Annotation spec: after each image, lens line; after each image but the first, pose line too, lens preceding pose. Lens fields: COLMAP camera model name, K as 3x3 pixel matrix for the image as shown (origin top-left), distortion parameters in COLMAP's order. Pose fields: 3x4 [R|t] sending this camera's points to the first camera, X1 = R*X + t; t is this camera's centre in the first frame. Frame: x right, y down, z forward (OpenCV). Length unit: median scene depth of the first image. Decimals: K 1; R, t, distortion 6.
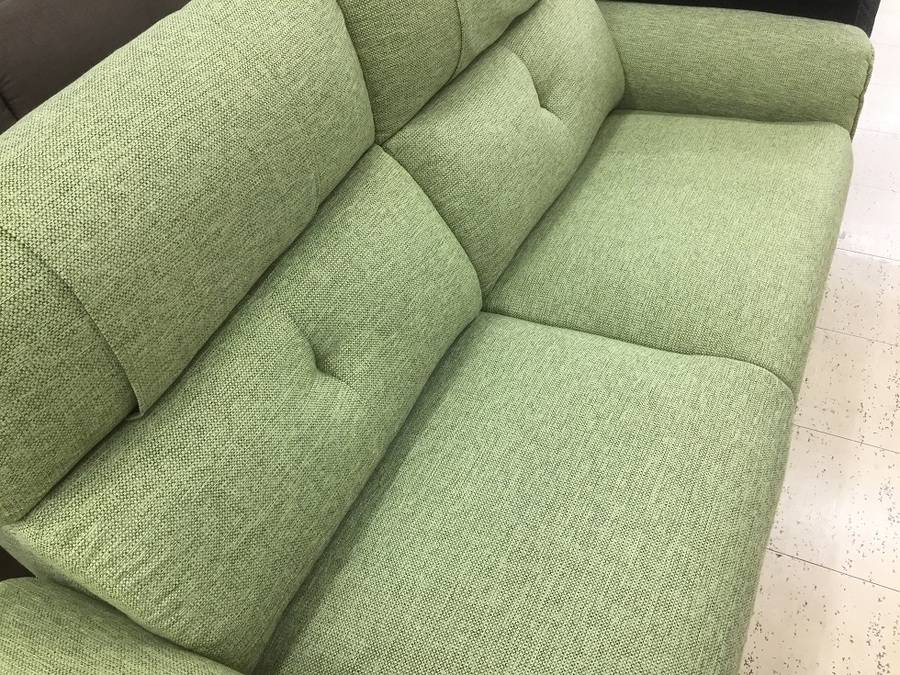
lens RADIAL K [[778.4, 0, 451.1], [0, 778.4, 336.6], [0, 0, 1]] dist [0.062141, -0.108281]
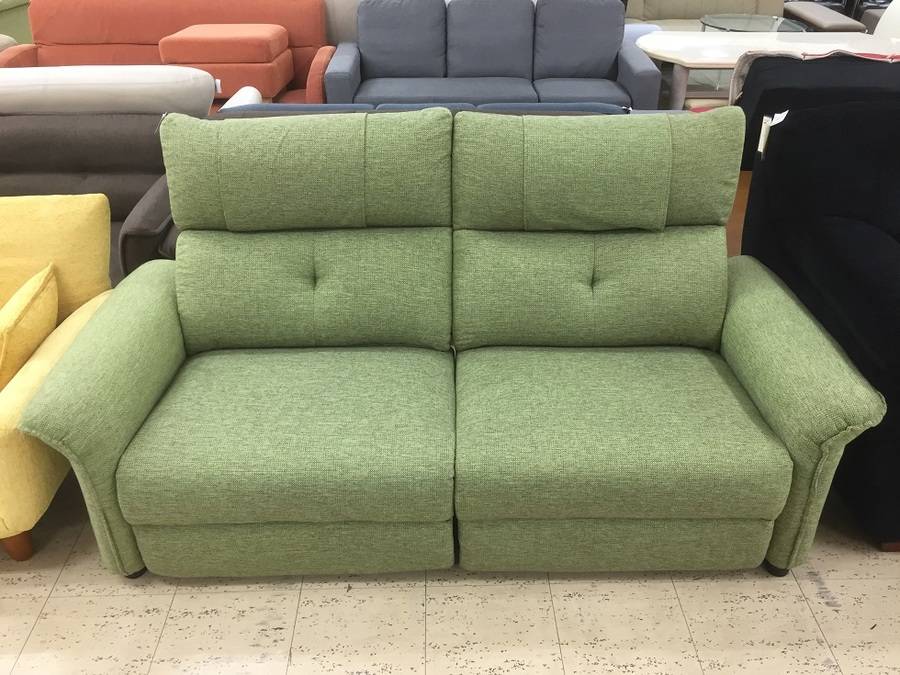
lens RADIAL K [[778.4, 0, 448.9], [0, 778.4, 335.7], [0, 0, 1]] dist [0.062141, -0.108281]
pose [[0.444556, 0.527131, -0.724226, 1.477653], [-0.658749, 0.740255, 0.134434, -0.345119], [0.606976, 0.417319, 0.676332, -0.086317]]
